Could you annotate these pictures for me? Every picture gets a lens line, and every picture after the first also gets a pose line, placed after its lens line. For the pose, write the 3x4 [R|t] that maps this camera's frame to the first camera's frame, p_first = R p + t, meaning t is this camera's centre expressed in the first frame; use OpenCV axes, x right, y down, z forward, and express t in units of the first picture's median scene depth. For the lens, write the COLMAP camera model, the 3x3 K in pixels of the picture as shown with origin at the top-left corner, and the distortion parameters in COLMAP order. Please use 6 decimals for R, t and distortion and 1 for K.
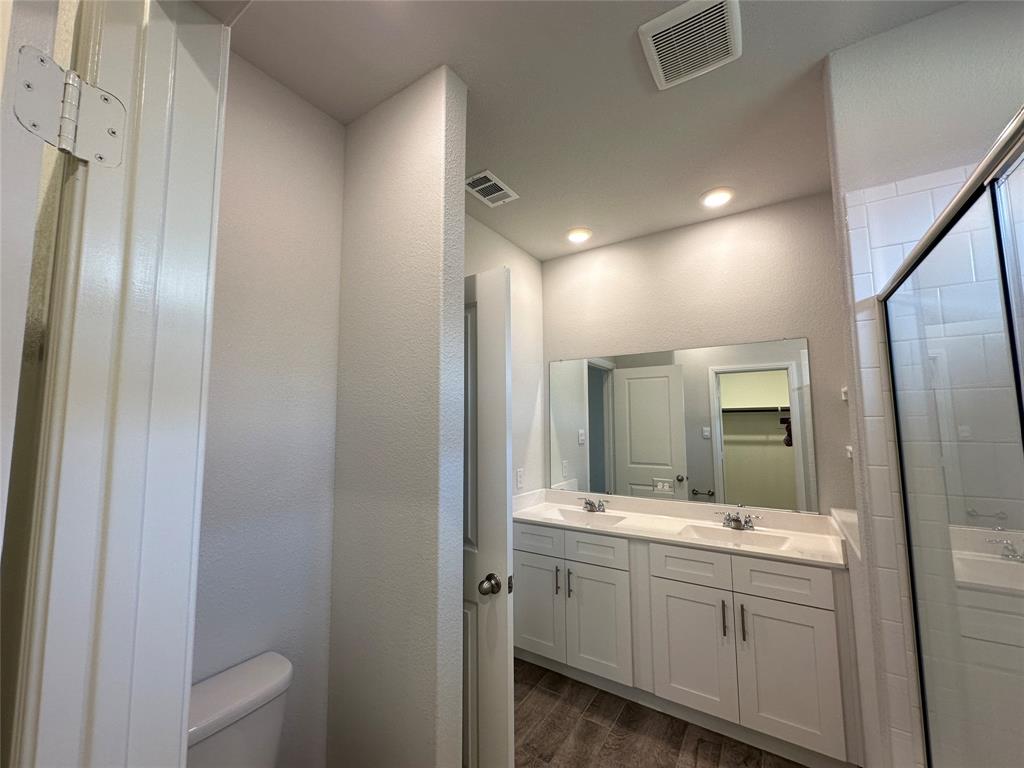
lens RADIAL K [[410.0, 0, 512.0], [0, 410.0, 384.0], [0, 0, 1]] dist [0.001324, 0.000046]
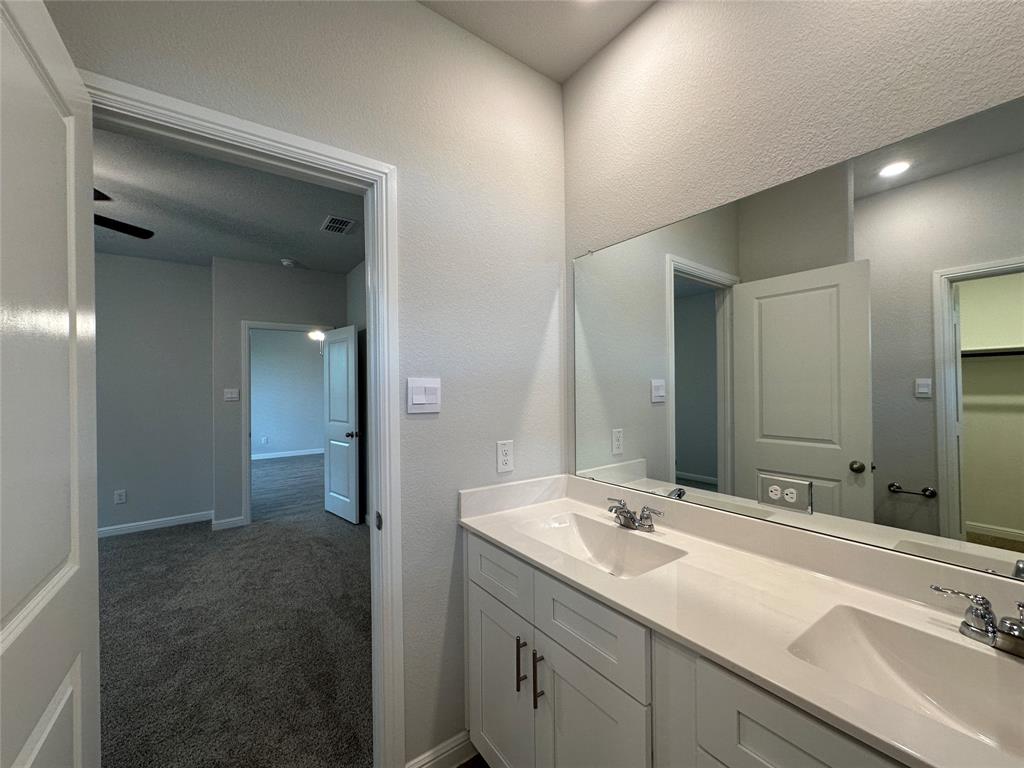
lens RADIAL K [[410.0, 0, 512.0], [0, 410.0, 384.0], [0, 0, 1]] dist [0.001324, 0.000046]
pose [[0.938550, -0.005130, -0.345105, 0.166246], [0.034238, 0.996341, 0.078304, 0.059010], [0.343440, -0.085308, 0.935292, 0.335348]]
